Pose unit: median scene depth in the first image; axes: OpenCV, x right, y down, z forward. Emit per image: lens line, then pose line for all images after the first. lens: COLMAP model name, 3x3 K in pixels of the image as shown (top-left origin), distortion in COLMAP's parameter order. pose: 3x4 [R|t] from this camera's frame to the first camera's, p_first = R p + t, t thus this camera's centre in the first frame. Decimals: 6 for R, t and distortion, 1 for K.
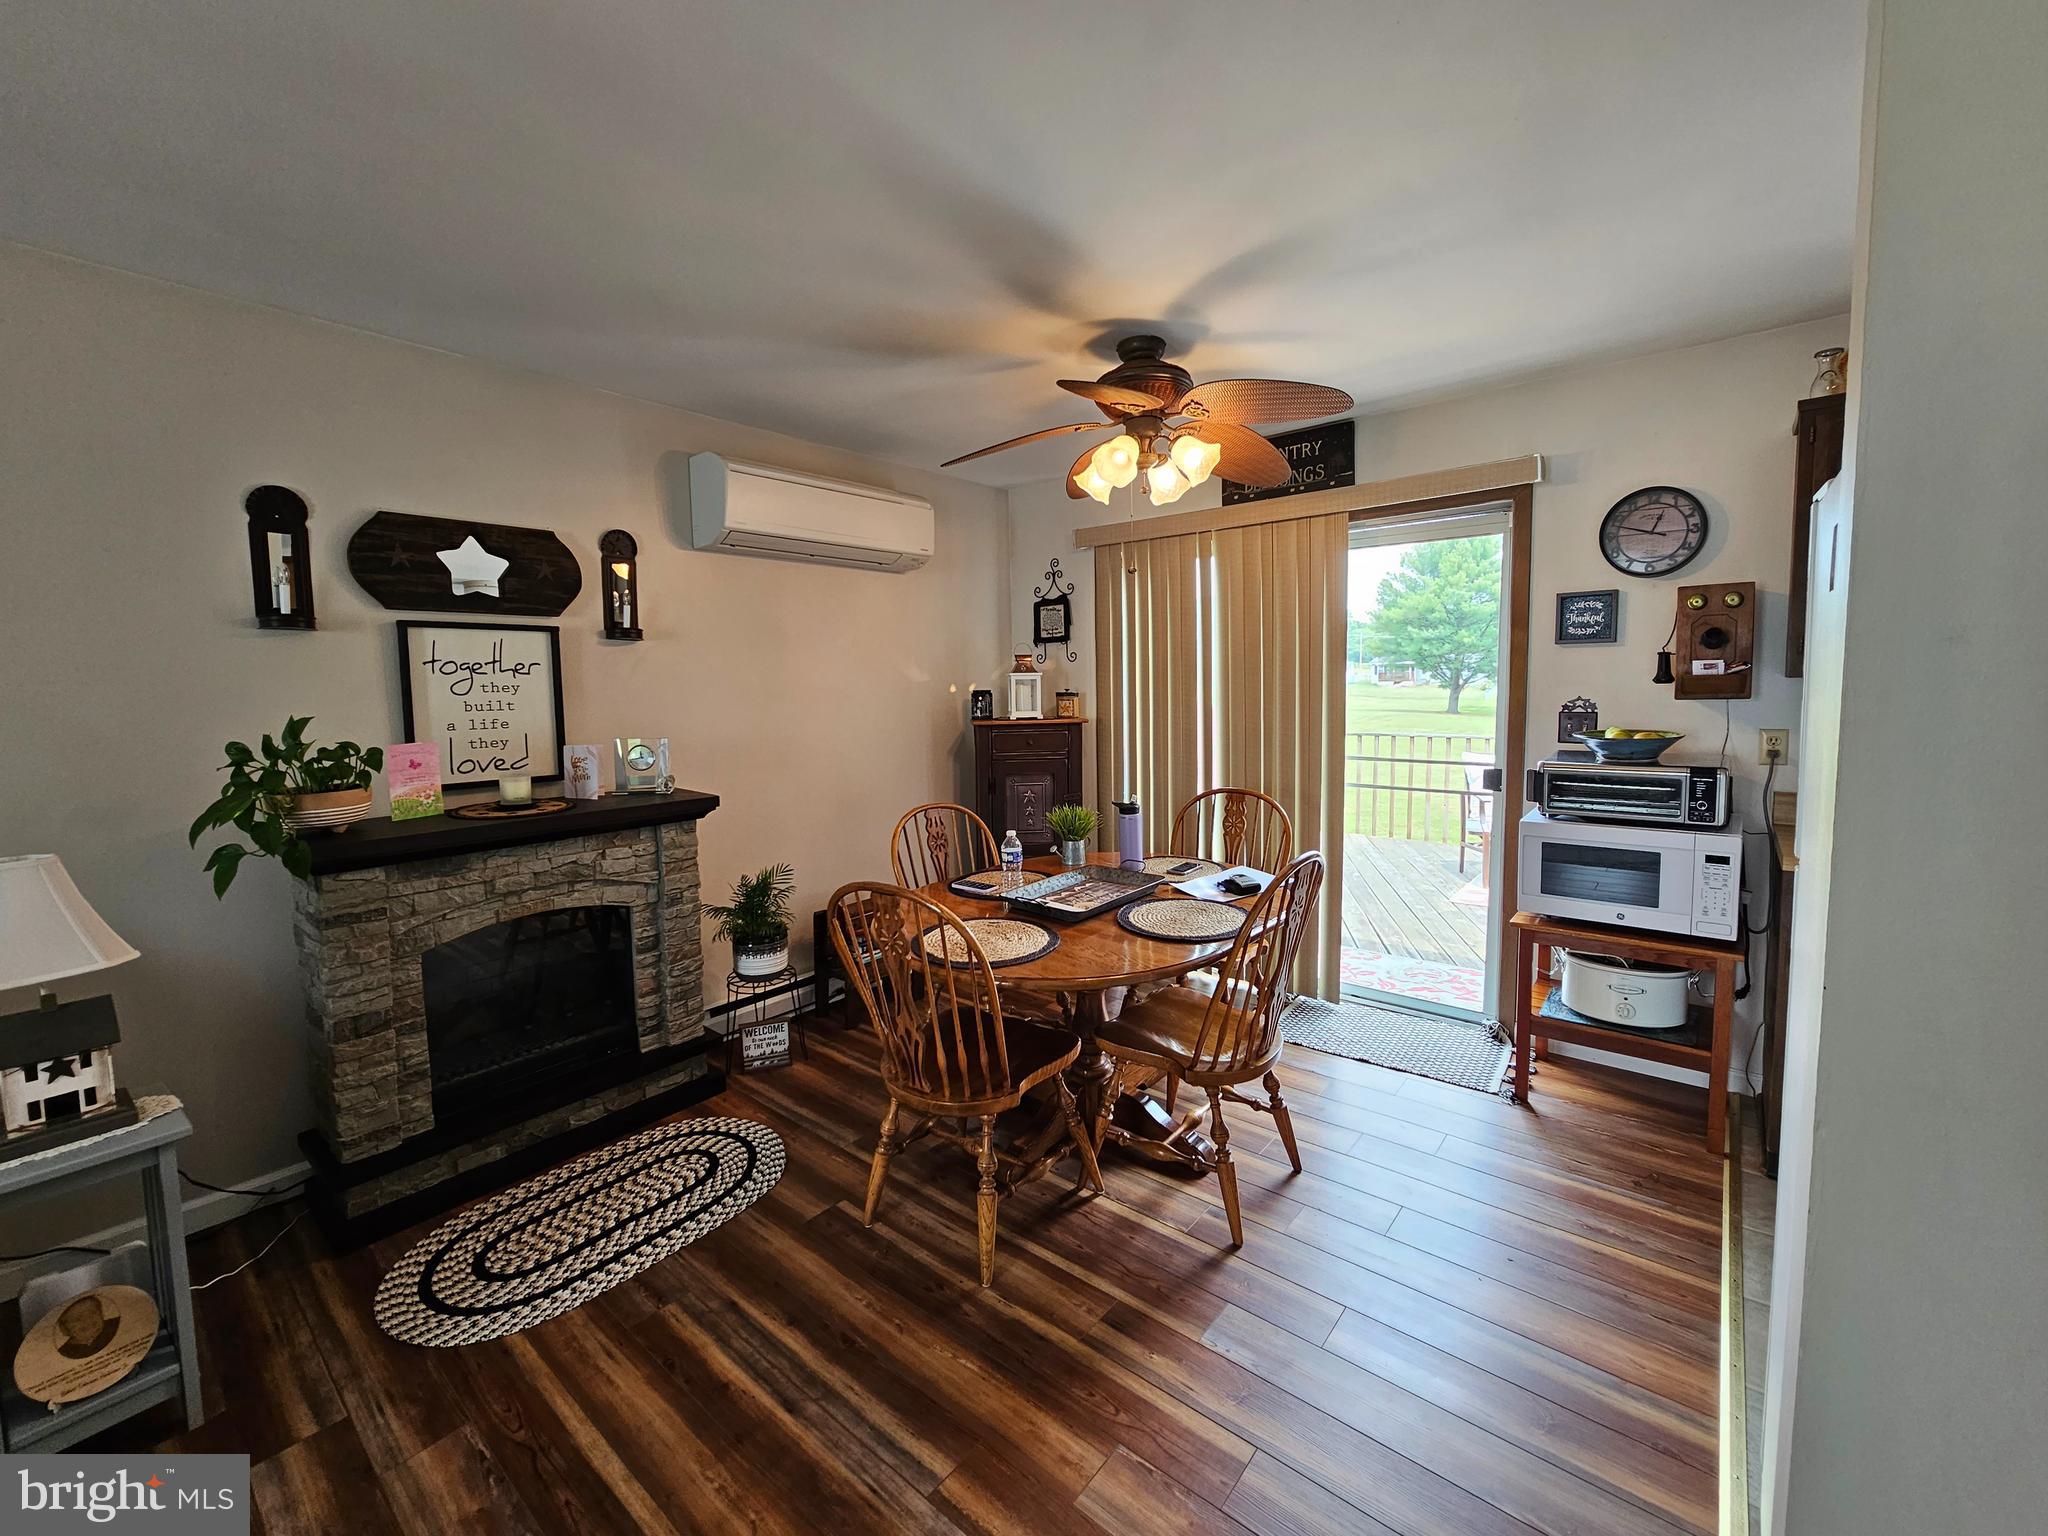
lens RADIAL K [[836.2, 0, 1027.2], [0, 836.2, 754.2], [0, 0, 1]] dist [-0.005627, 0.001247]
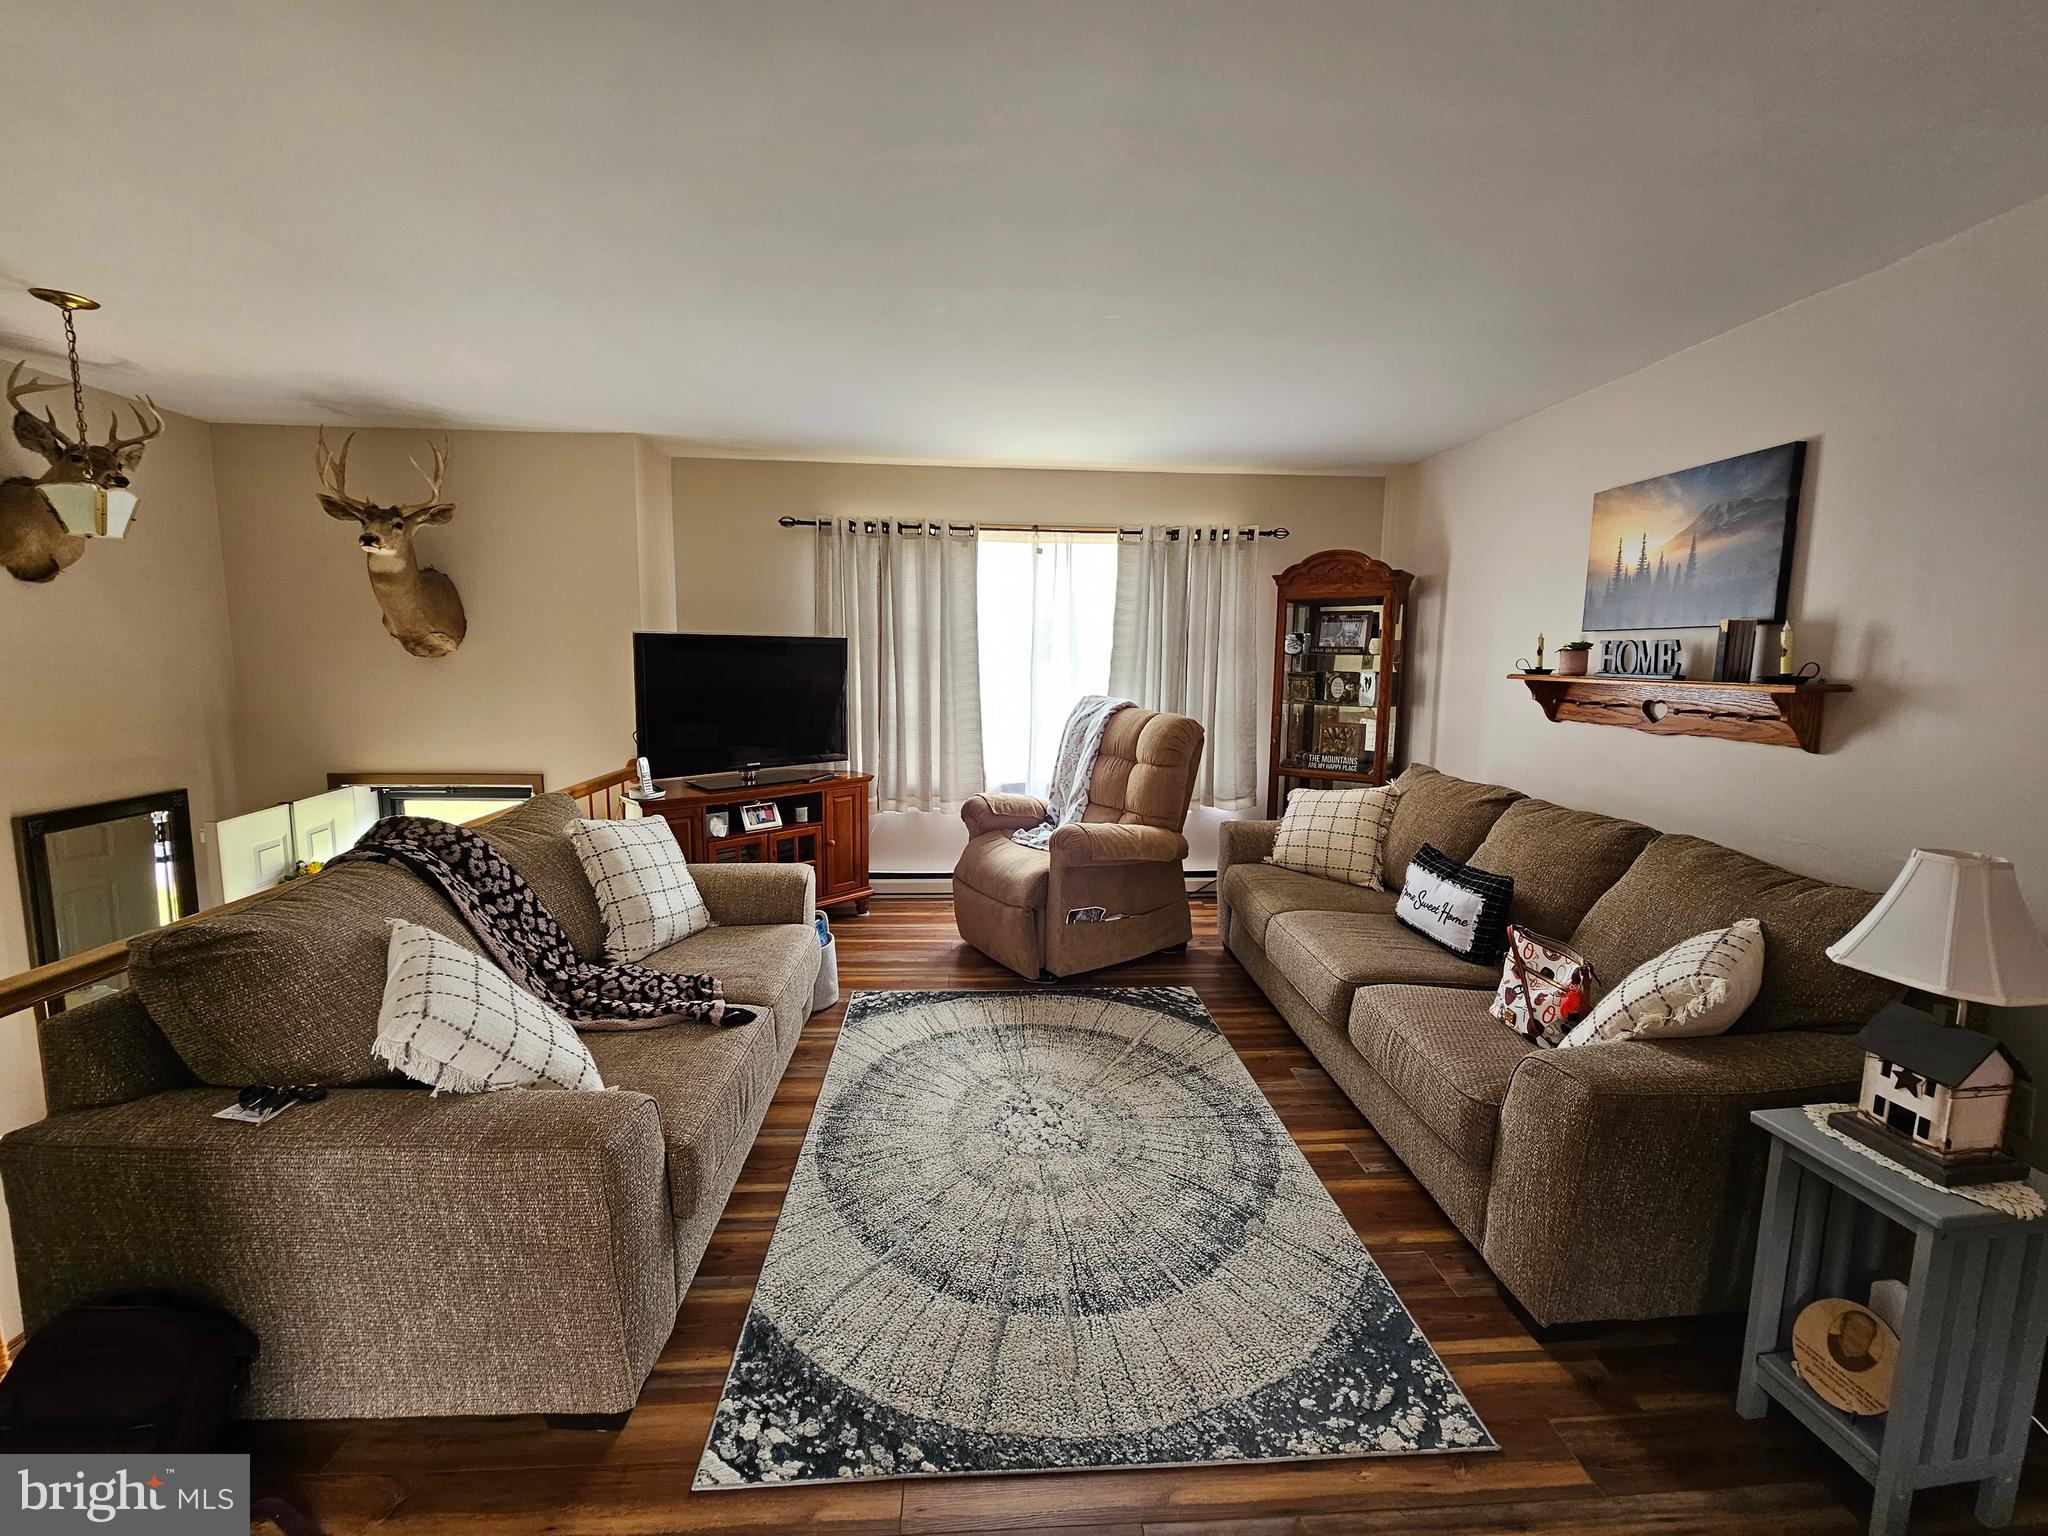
lens RADIAL K [[836.2, 0, 1027.9], [0, 836.2, 754.9], [0, 0, 1]] dist [-0.005627, 0.001247]
pose [[-0.720331, 0.094189, -0.687206, 0.082018], [-0.055400, 0.979760, 0.192357, -0.057394], [0.691415, 0.176632, -0.700533, 0.515907]]
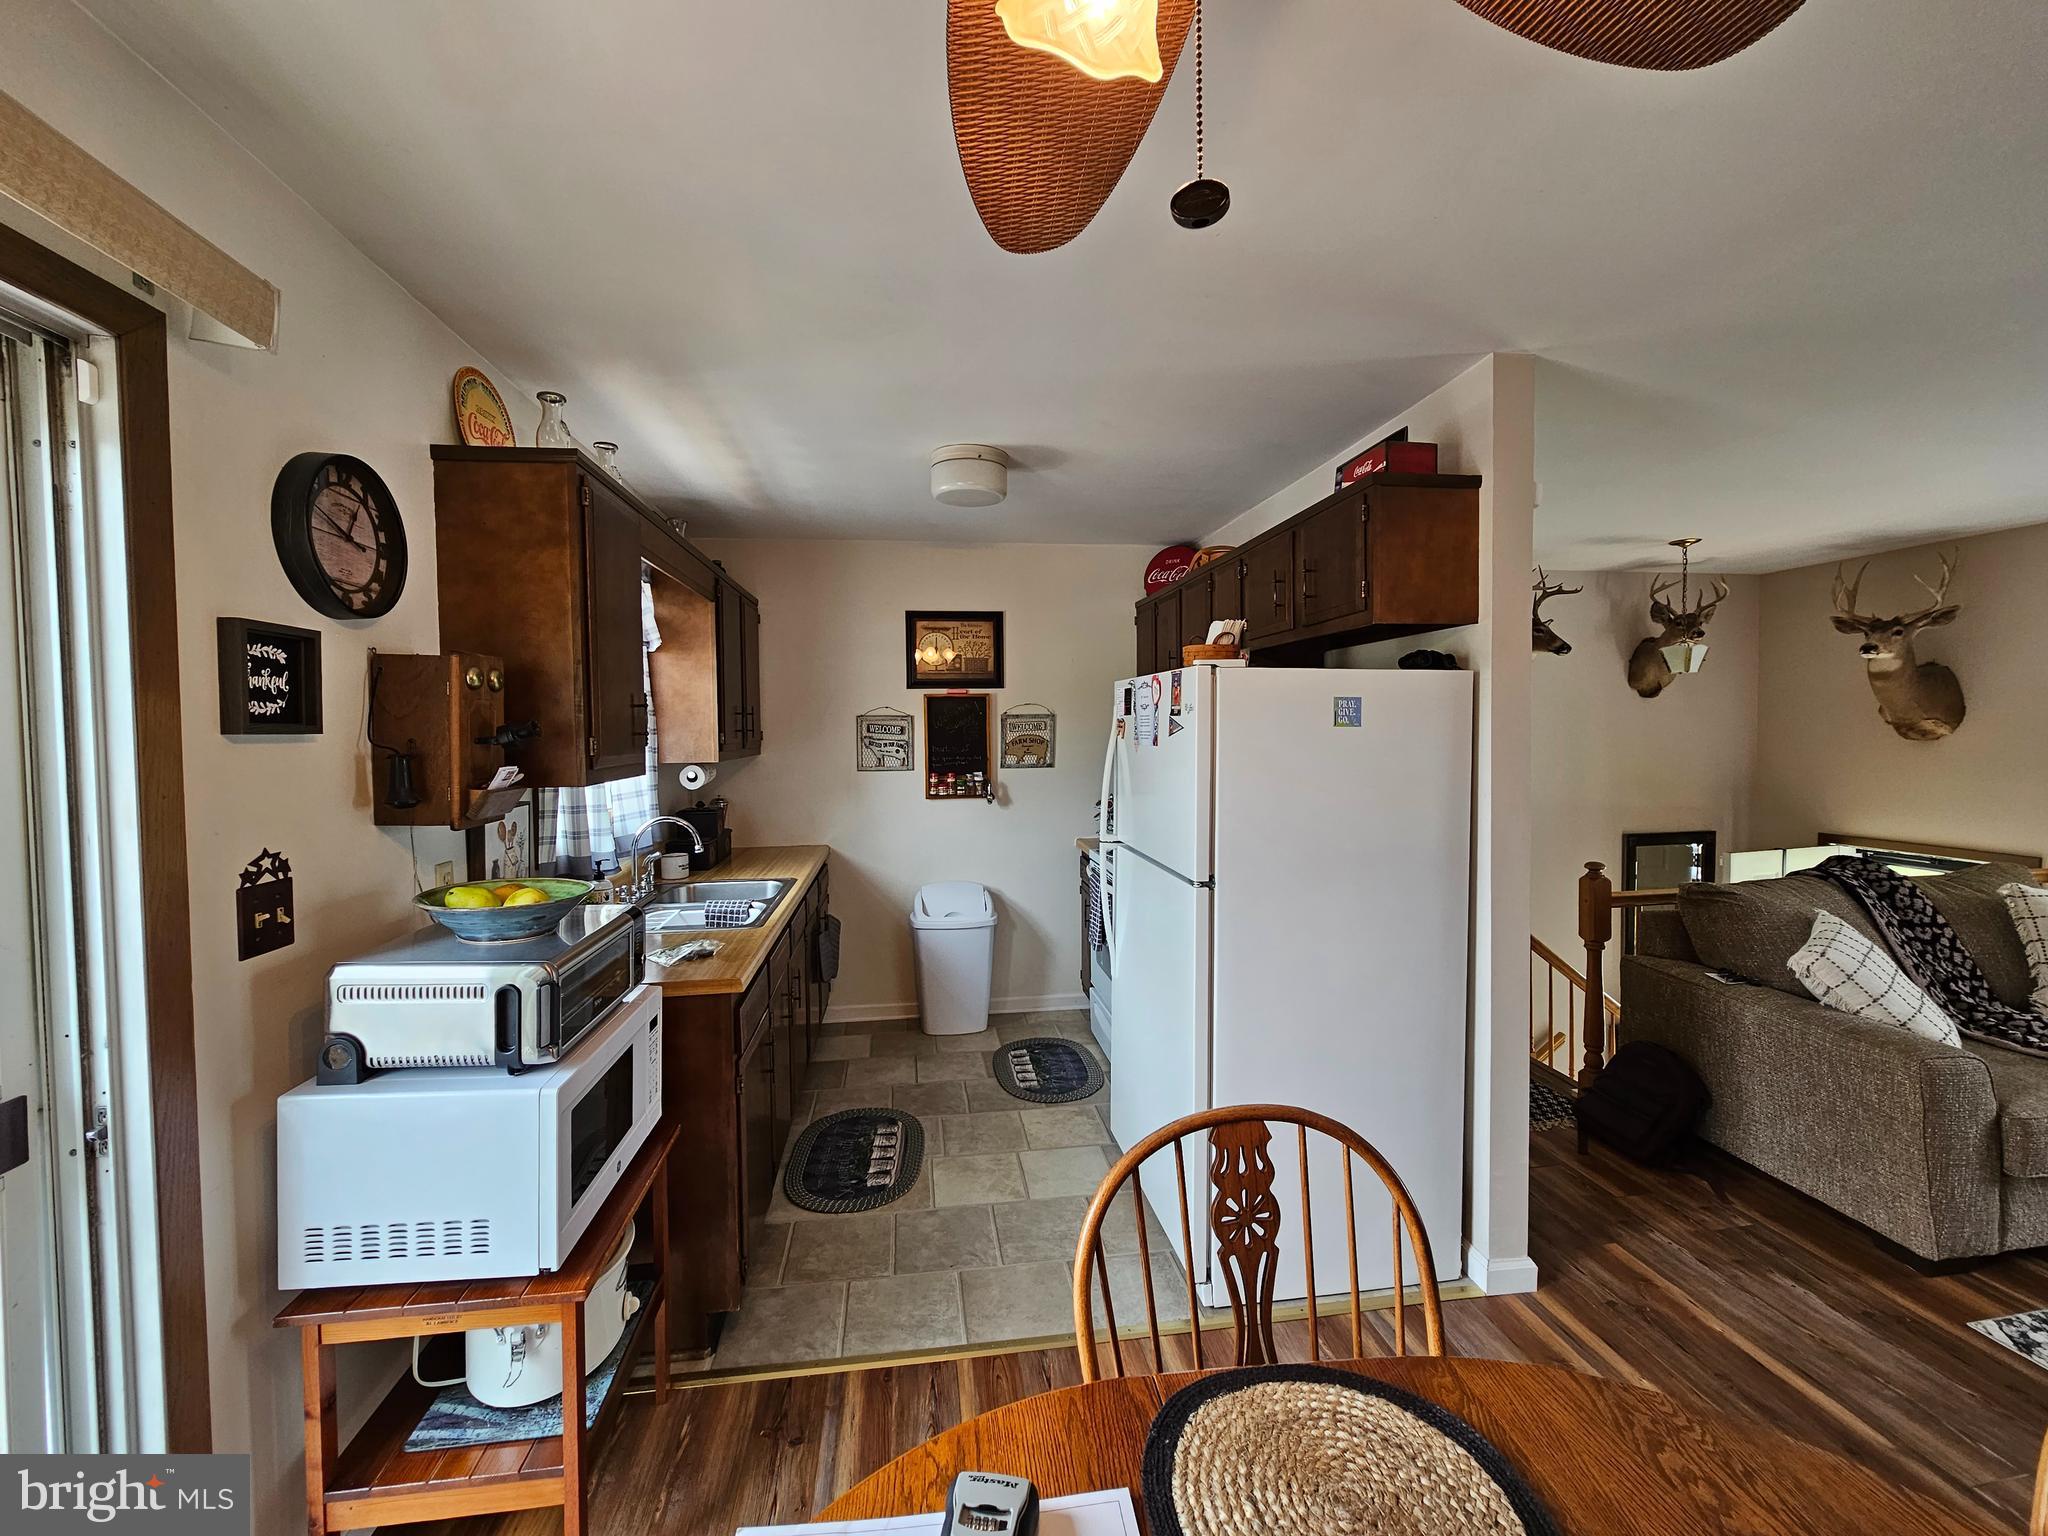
lens RADIAL K [[836.2, 0, 1036.4], [0, 836.2, 756.3], [0, 0, 1]] dist [-0.005627, 0.001247]
pose [[-0.753629, 0.005866, 0.657274, 0.051011], [0.079846, 0.993372, 0.082686, -0.147638], [-0.652432, 0.114796, -0.749102, 1.261068]]
